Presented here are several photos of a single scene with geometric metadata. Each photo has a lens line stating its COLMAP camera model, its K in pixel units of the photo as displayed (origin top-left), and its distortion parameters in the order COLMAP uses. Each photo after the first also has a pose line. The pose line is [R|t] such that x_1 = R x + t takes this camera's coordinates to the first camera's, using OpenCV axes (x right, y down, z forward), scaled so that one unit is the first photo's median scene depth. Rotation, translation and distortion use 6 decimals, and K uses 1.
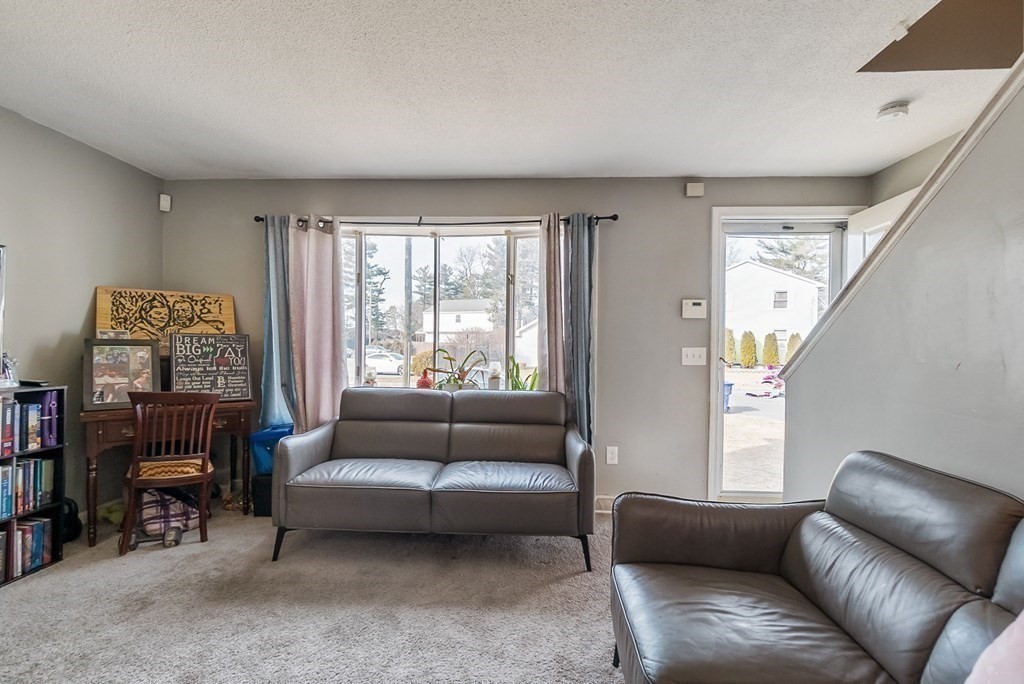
lens RADIAL K [[470.6, 0, 511.0], [0, 470.6, 347.7], [0, 0, 1]] dist [-0.000339, -0.000099]
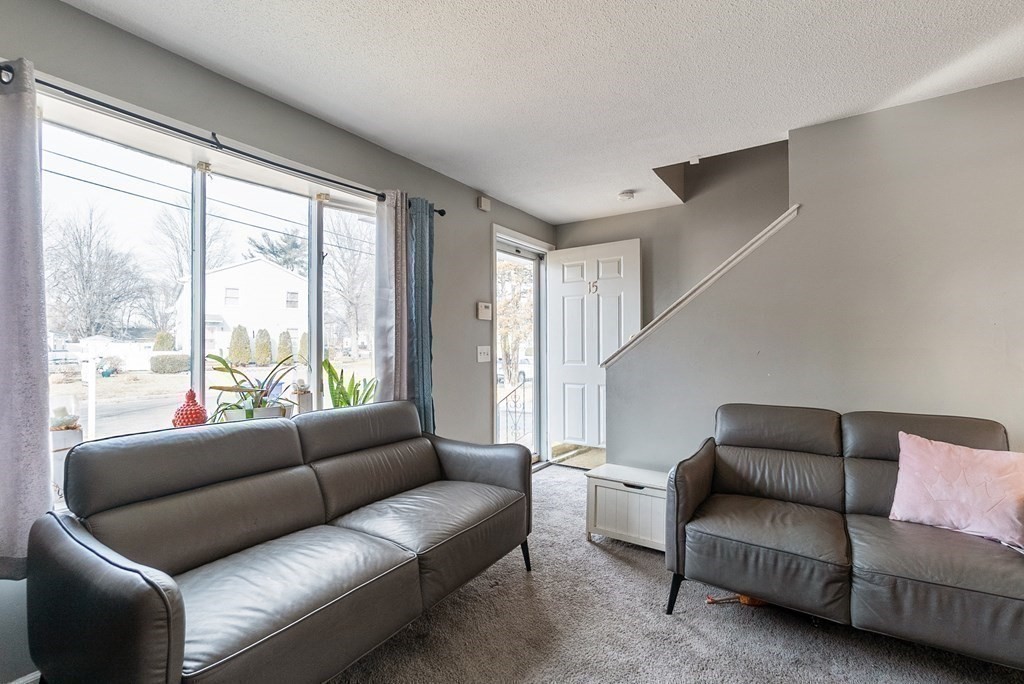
lens RADIAL K [[461.2, 0, 512.0], [0, 461.2, 342.0], [0, 0, 1]] dist [0.001122, 0.000137]
pose [[0.501075, -0.008248, 0.865364, -0.523141], [0.014468, 0.999895, 0.001153, -0.009943], [-0.865283, 0.011943, 0.501142, 0.399565]]
